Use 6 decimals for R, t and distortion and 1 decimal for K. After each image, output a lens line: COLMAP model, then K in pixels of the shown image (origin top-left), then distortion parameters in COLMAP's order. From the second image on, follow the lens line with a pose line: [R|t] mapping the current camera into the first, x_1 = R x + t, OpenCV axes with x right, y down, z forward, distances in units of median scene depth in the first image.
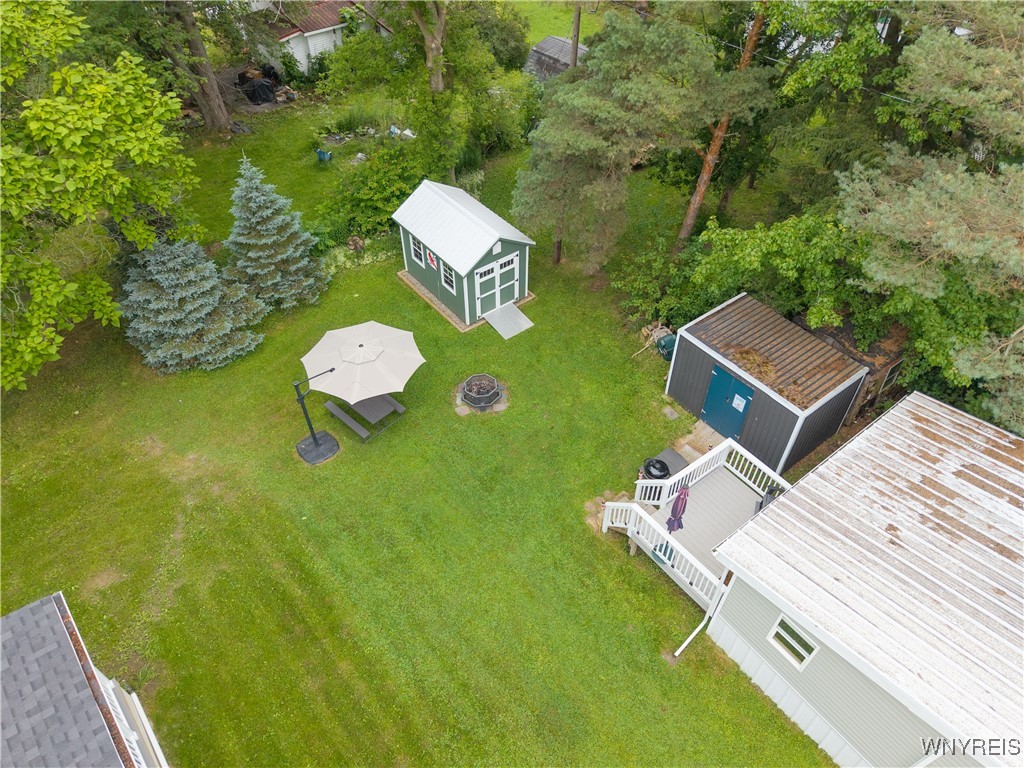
lens RADIAL K [[700.9, 0, 515.0], [0, 700.9, 385.7], [0, 0, 1]] dist [0.037988, -0.030716]
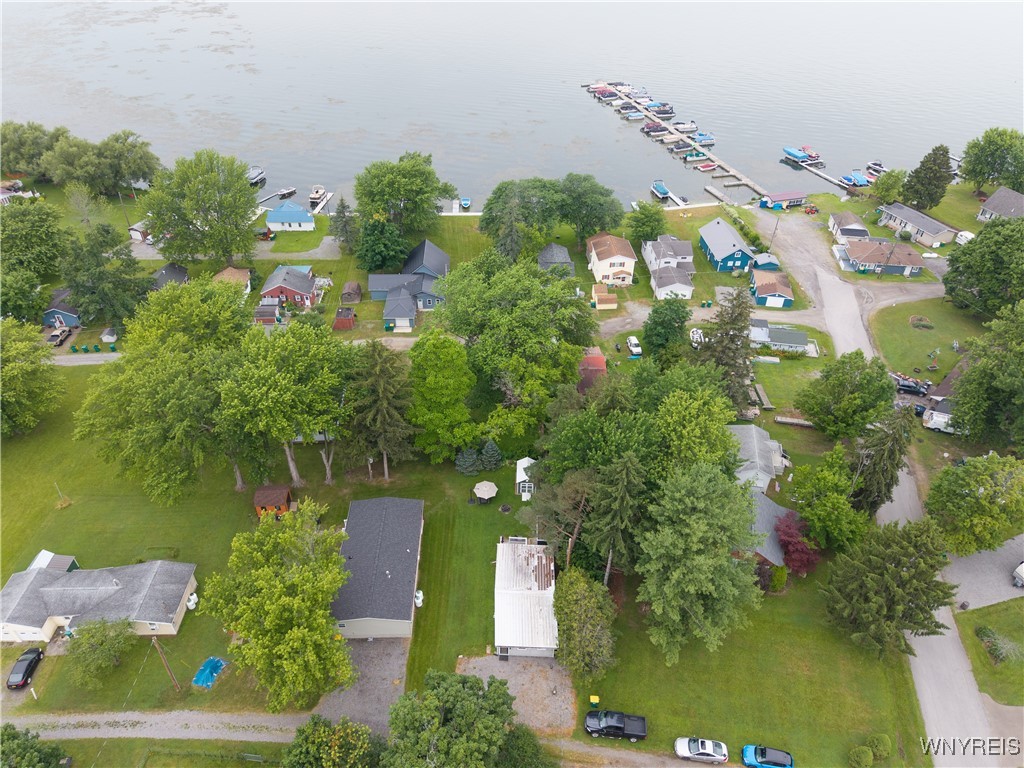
lens RADIAL K [[700.9, 0, 509.7], [0, 700.9, 385.1], [0, 0, 1]] dist [0.037988, -0.030716]
pose [[0.772907, 0.402538, -0.490488, 1.975461], [-0.464413, 0.885604, -0.005012, -0.722237], [0.432361, 0.231663, 0.871433, -3.292815]]
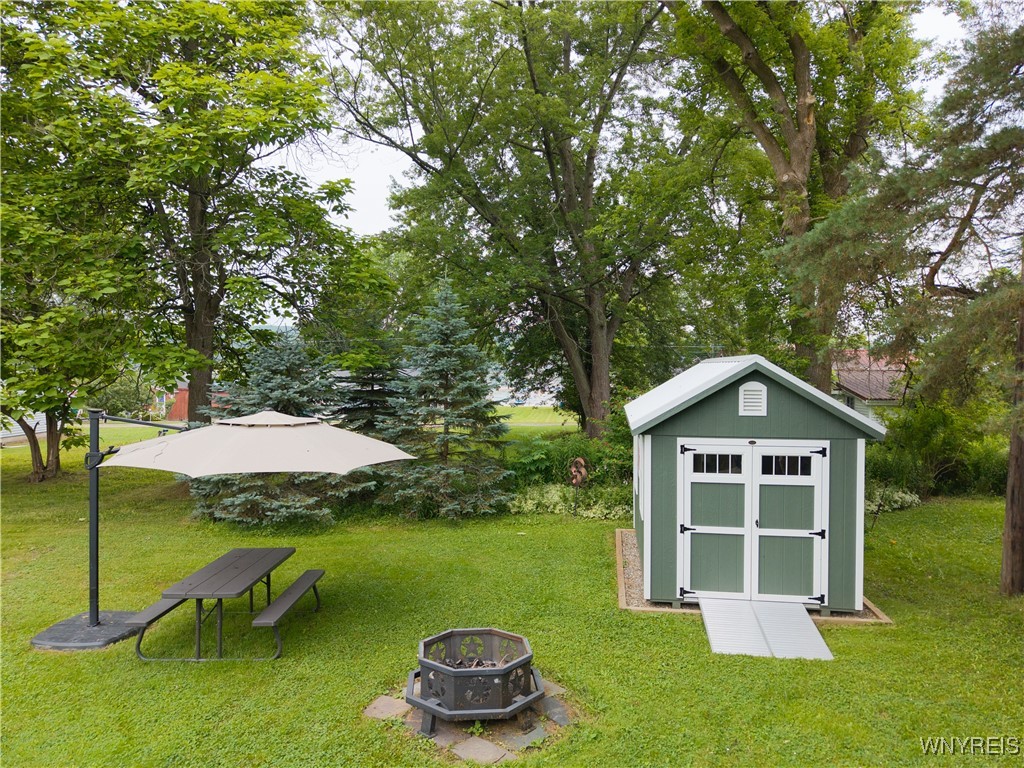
lens RADIAL K [[700.9, 0, 513.0], [0, 700.9, 382.8], [0, 0, 1]] dist [0.037988, -0.030716]
pose [[0.711436, 0.009388, -0.702688, 0.159018], [-0.499868, 0.709583, -0.496612, 0.057735], [0.493953, 0.704559, 0.509516, 0.763900]]
